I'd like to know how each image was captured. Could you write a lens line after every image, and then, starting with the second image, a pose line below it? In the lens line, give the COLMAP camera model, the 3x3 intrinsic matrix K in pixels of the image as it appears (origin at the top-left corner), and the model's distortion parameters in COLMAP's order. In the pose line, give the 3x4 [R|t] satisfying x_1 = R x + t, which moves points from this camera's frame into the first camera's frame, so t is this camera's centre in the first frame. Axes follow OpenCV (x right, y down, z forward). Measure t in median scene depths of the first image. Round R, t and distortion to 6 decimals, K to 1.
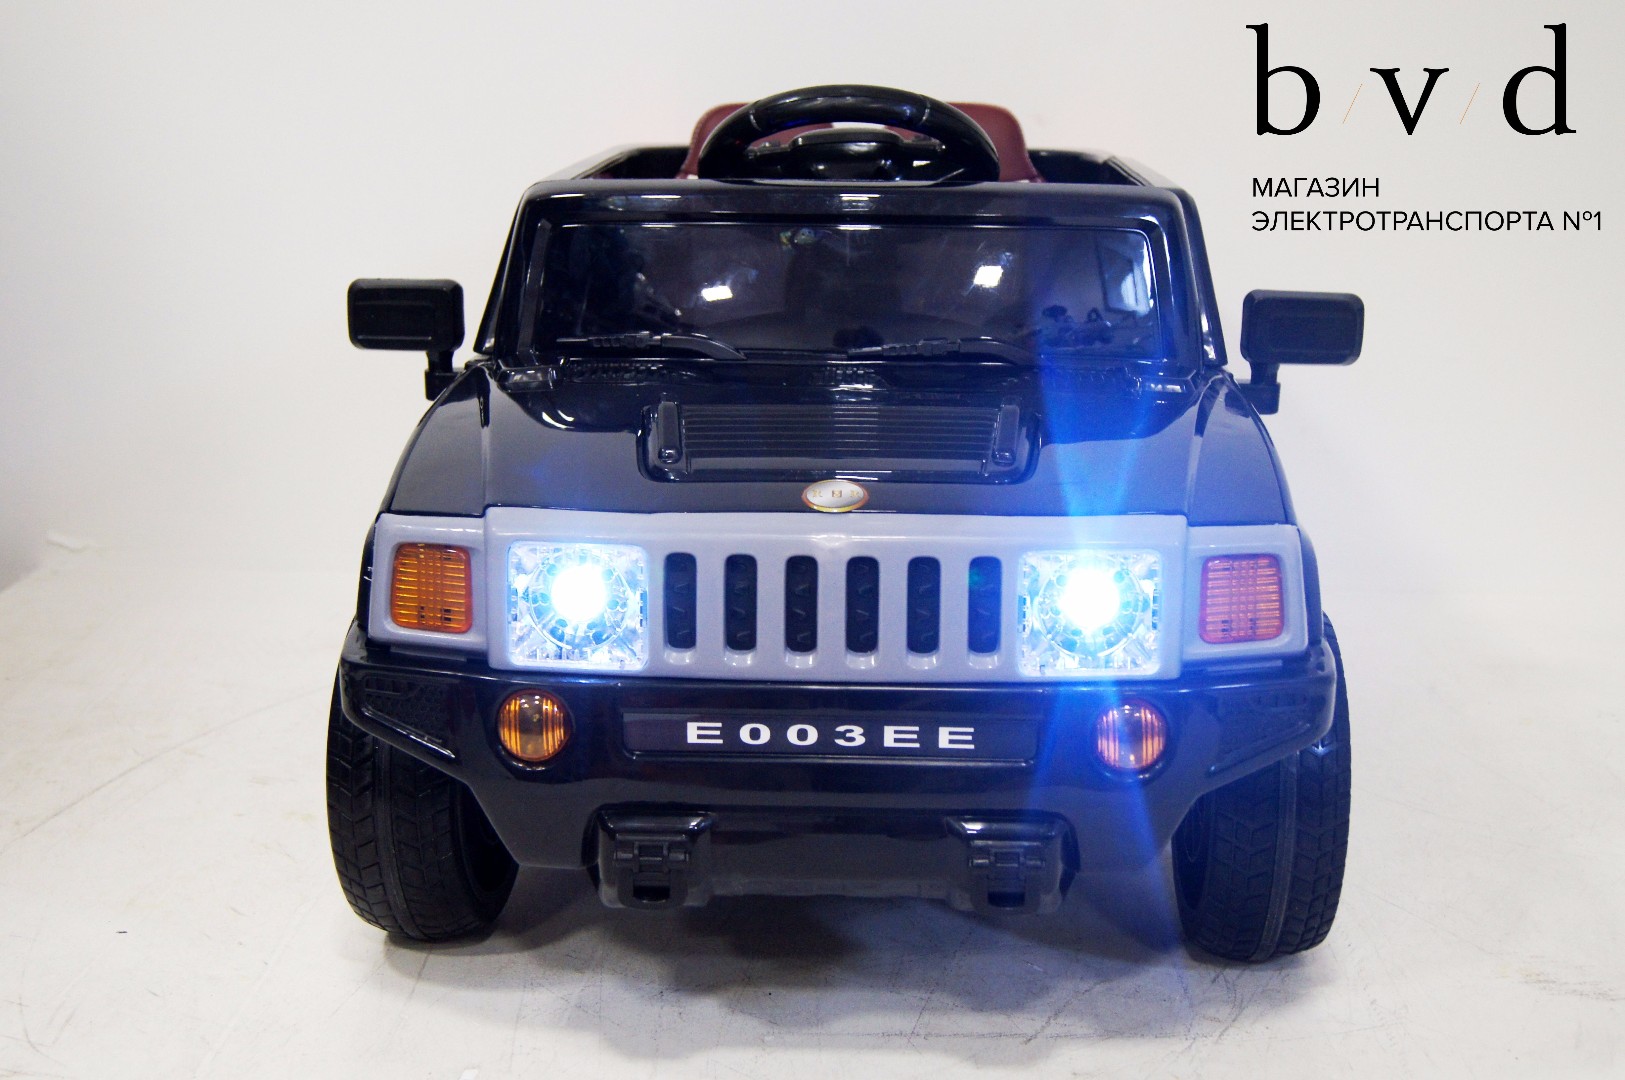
lens RADIAL K [[2149.0, 0, 803.6], [0, 2149.0, 537.9], [0, 0, 1]] dist [0.242488, -3.986100]
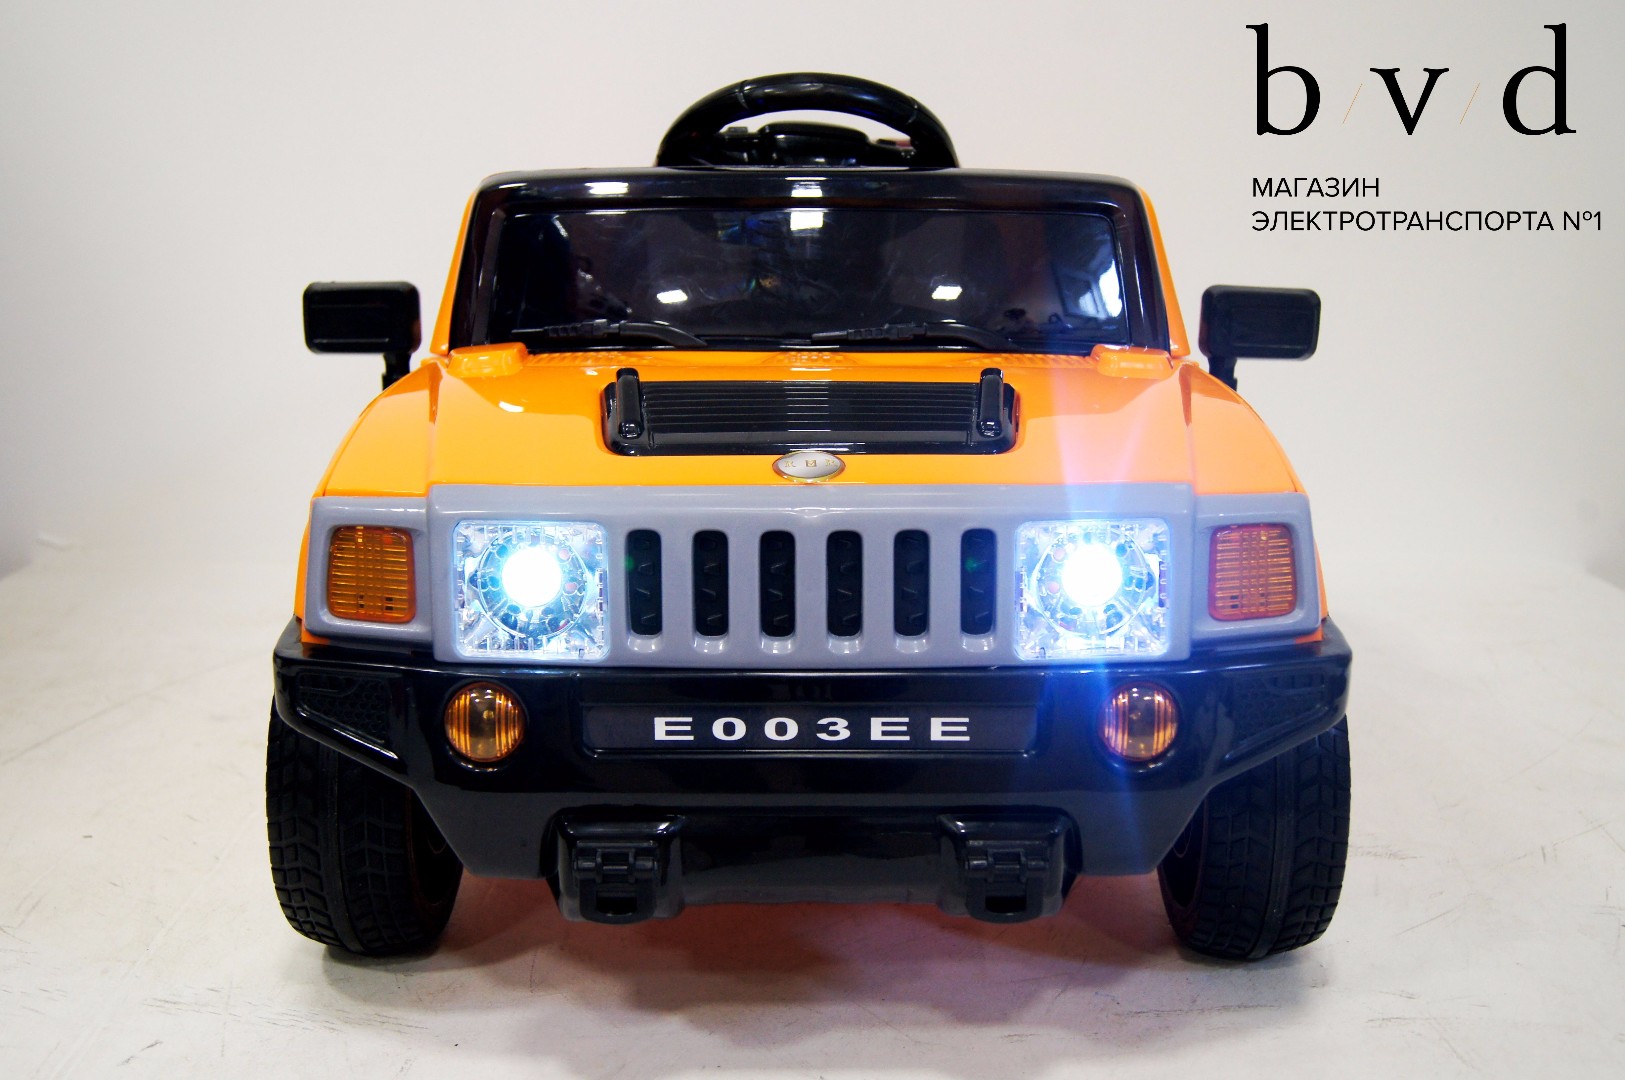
lens RADIAL K [[1801.2, 0, 812.5], [0, 1801.2, 540.0], [0, 0, 1]] dist [-0.079871, 0.037353]
pose [[0.999077, -0.013875, 0.040647, -0.016964], [0.015045, 0.999477, -0.028632, 0.033776], [-0.040228, 0.029217, 0.998763, 0.238523]]
